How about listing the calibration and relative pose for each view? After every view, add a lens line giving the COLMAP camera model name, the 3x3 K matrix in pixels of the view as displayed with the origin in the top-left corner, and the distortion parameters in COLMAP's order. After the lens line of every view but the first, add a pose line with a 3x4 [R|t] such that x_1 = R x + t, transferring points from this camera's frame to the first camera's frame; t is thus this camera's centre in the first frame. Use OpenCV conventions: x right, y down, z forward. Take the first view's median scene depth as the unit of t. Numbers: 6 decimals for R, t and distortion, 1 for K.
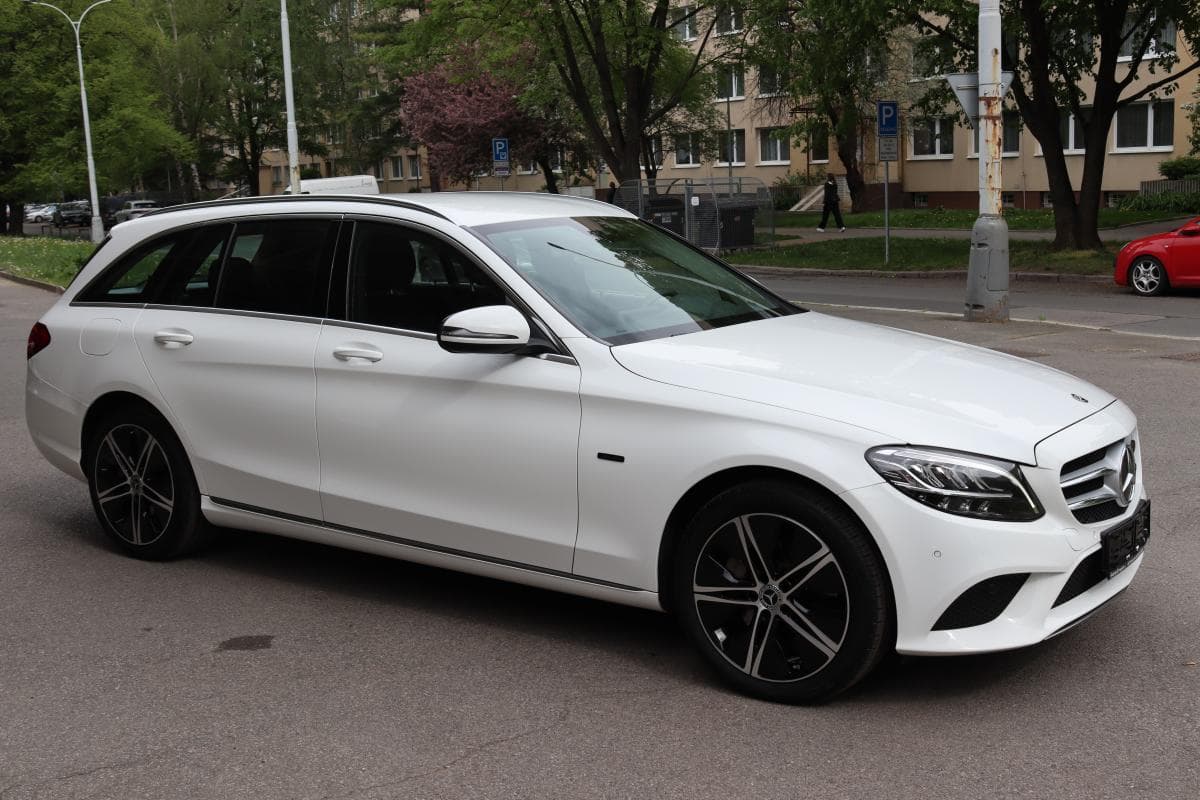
lens RADIAL K [[1372.2, 0, 600.0], [0, 1372.2, 400.0], [0, 0, 1]] dist [-0.115621, 0.184269]
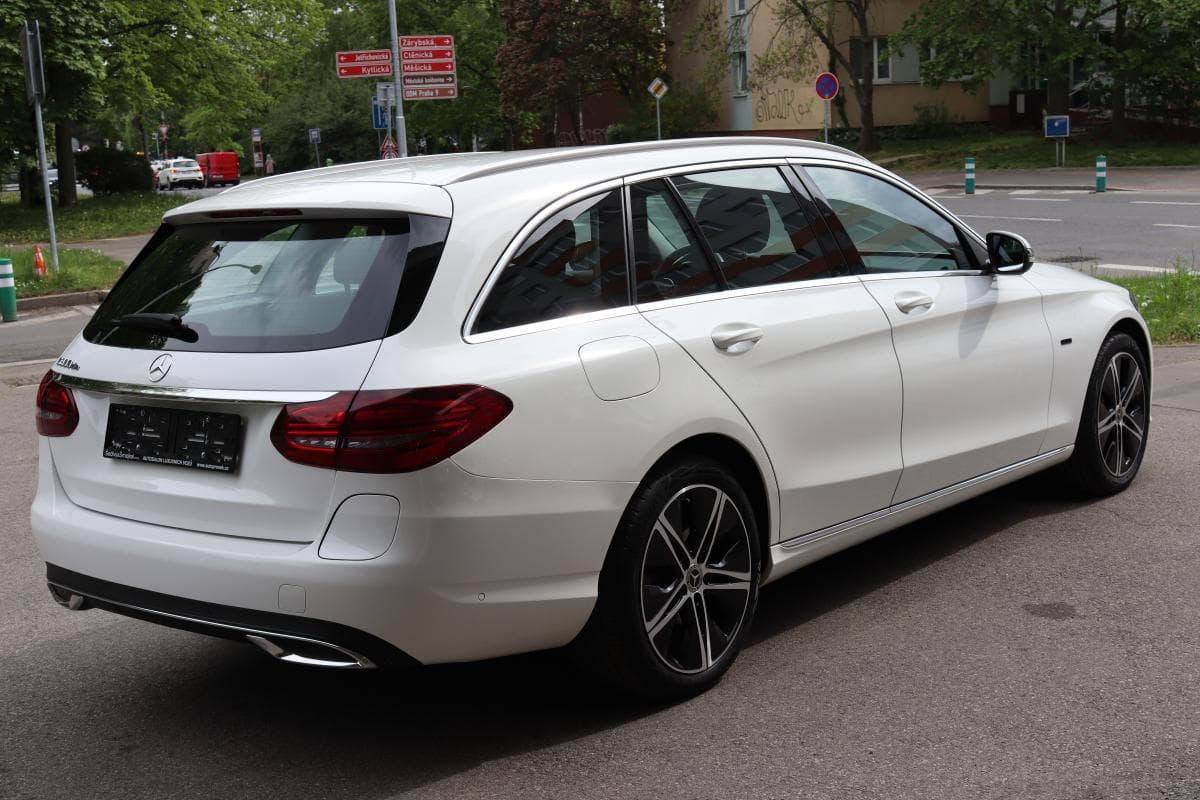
lens RADIAL K [[1597.6, 0, 600.0], [0, 1597.6, 400.0], [0, 0, 1]] dist [-0.049143, 0.063579]
pose [[0.101550, -0.140452, 0.984866, -1.082613], [0.202563, 0.972164, 0.117754, -0.119377], [-0.973990, 0.187539, 0.127173, 0.927531]]
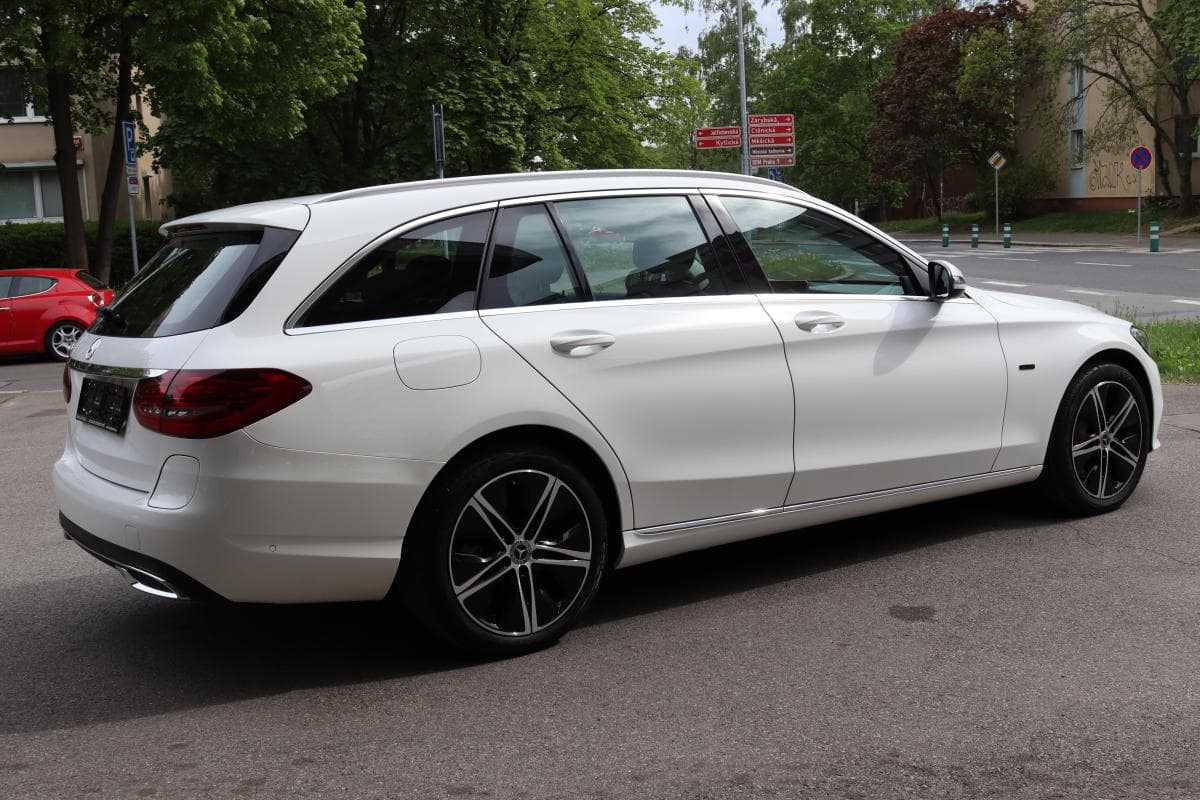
lens RADIAL K [[1315.7, 0, 600.0], [0, 1315.7, 400.0], [0, 0, 1]] dist [-0.109663, 0.123109]
pose [[0.376773, -0.115509, 0.919076, -0.966839], [0.179920, 0.982424, 0.049713, -0.046469], [-0.908664, 0.146630, 0.390933, 0.668083]]
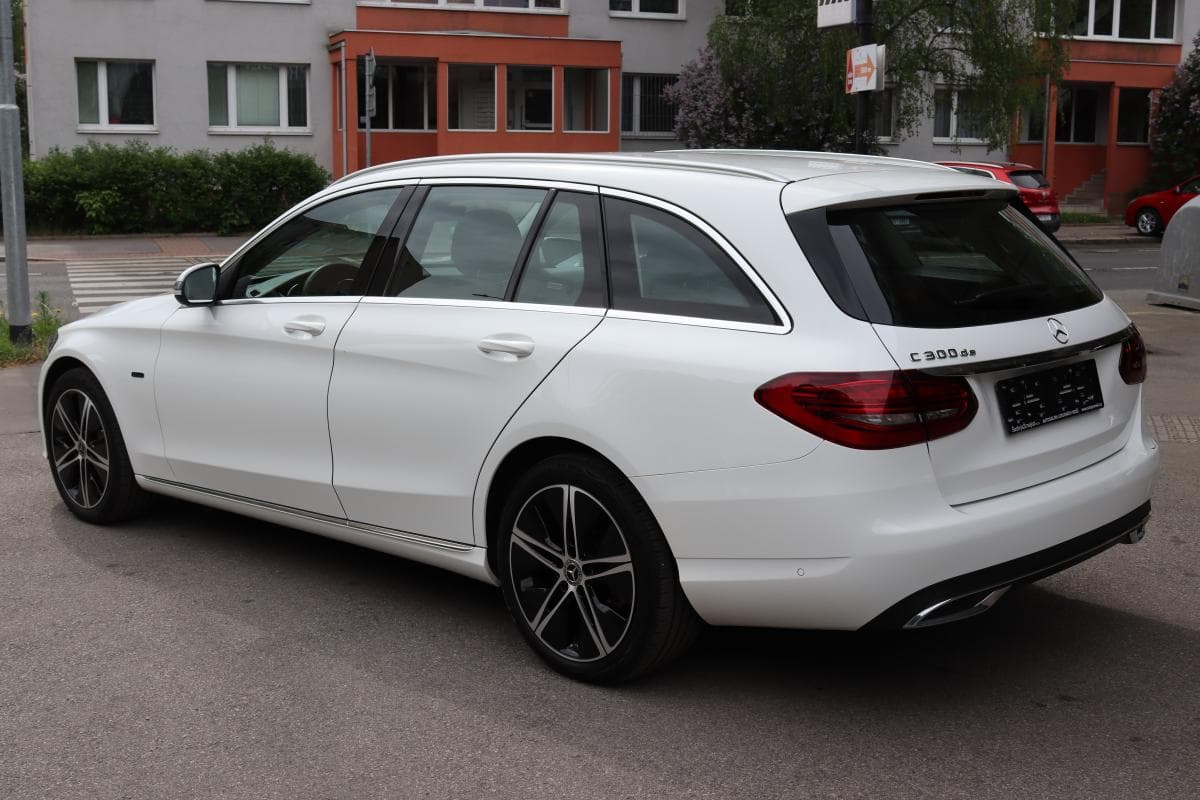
lens RADIAL K [[1488.0, 0, 600.0], [0, 1488.0, 400.0], [0, 0, 1]] dist [-0.083072, 0.096884]
pose [[-0.980994, -0.002644, 0.194019, -0.324637], [0.057416, 0.951173, 0.303271, -0.286893], [-0.185348, 0.308647, -0.932943, 1.922422]]
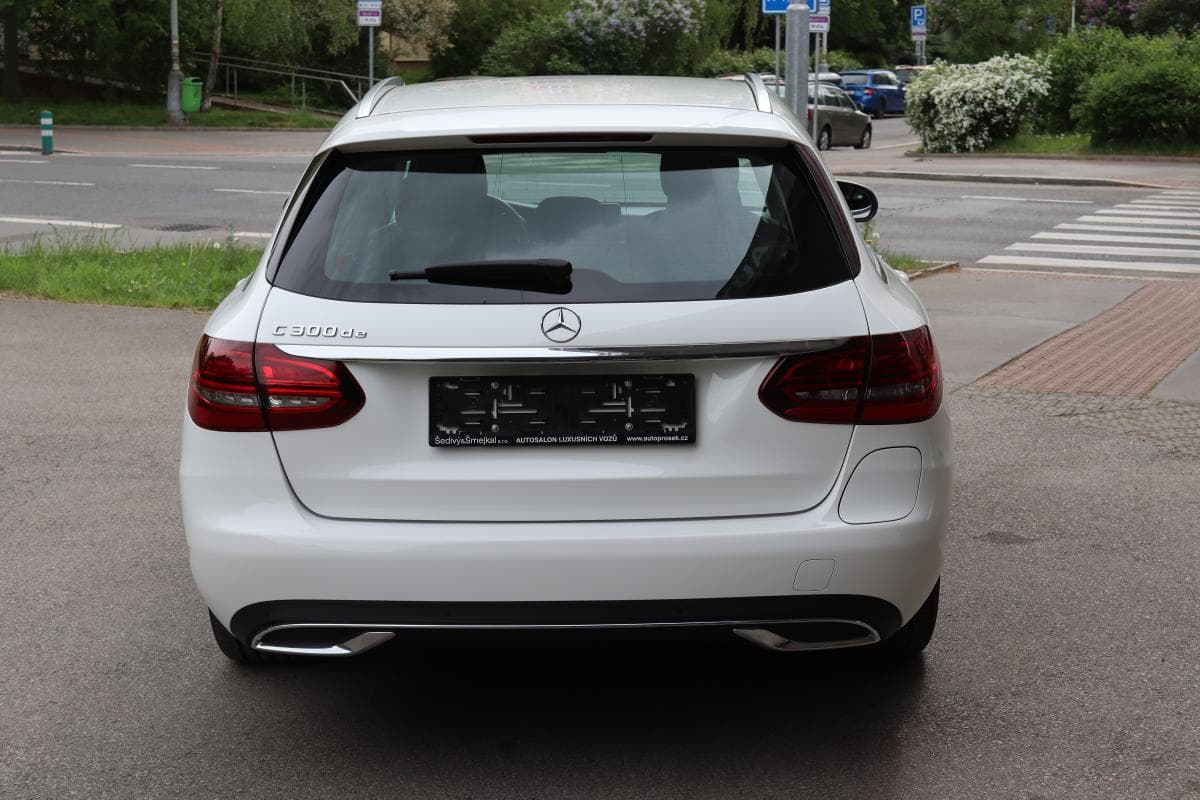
lens RADIAL K [[1881.9, 0, 600.0], [0, 1881.9, 400.0], [0, 0, 1]] dist [0.005099, -0.074439]
pose [[-0.546320, -0.123102, 0.828481, -0.975749], [0.143375, 0.960796, 0.237307, -0.222382], [-0.825214, 0.248429, -0.507253, 1.544347]]
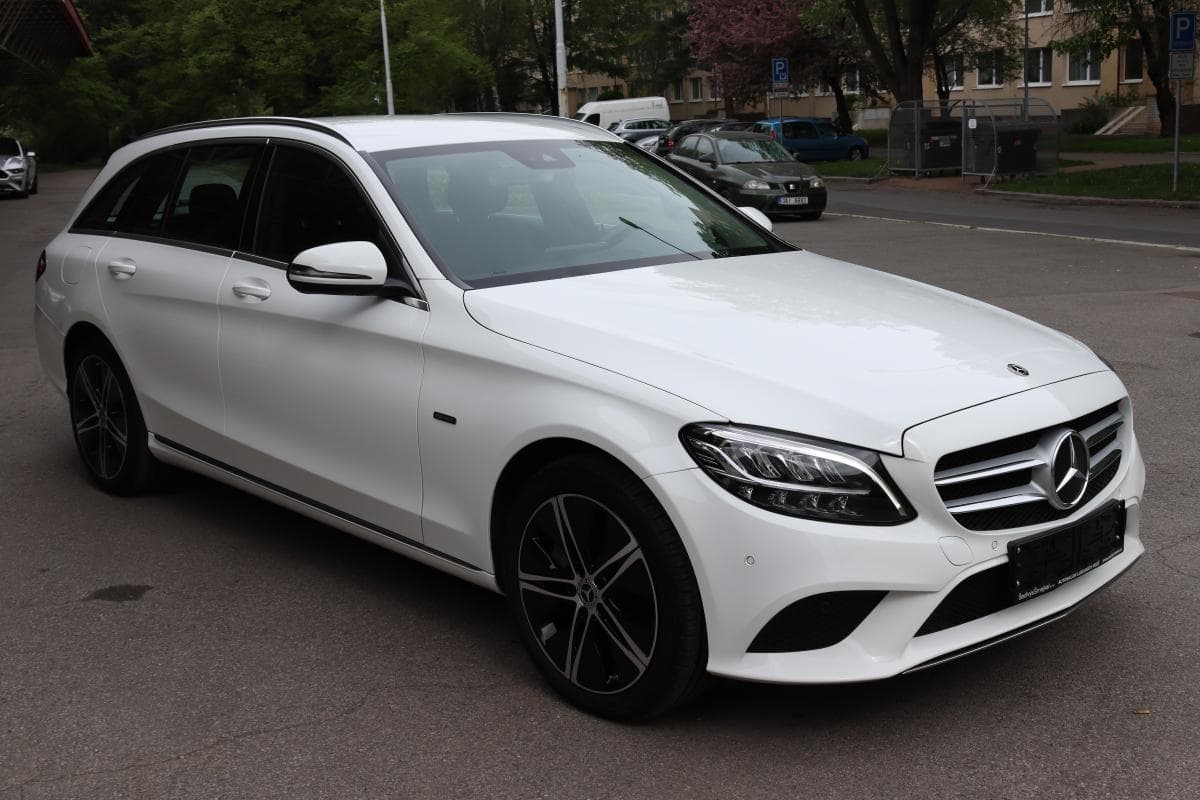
lens RADIAL K [[1371.3, 0, 600.0], [0, 1371.3, 400.0], [0, 0, 1]] dist [-0.107627, 0.164143]
pose [[0.973884, 0.041303, -0.223257, 0.224669], [-0.028804, 0.997845, 0.058957, -0.018035], [0.225211, -0.050986, 0.972975, 0.129360]]
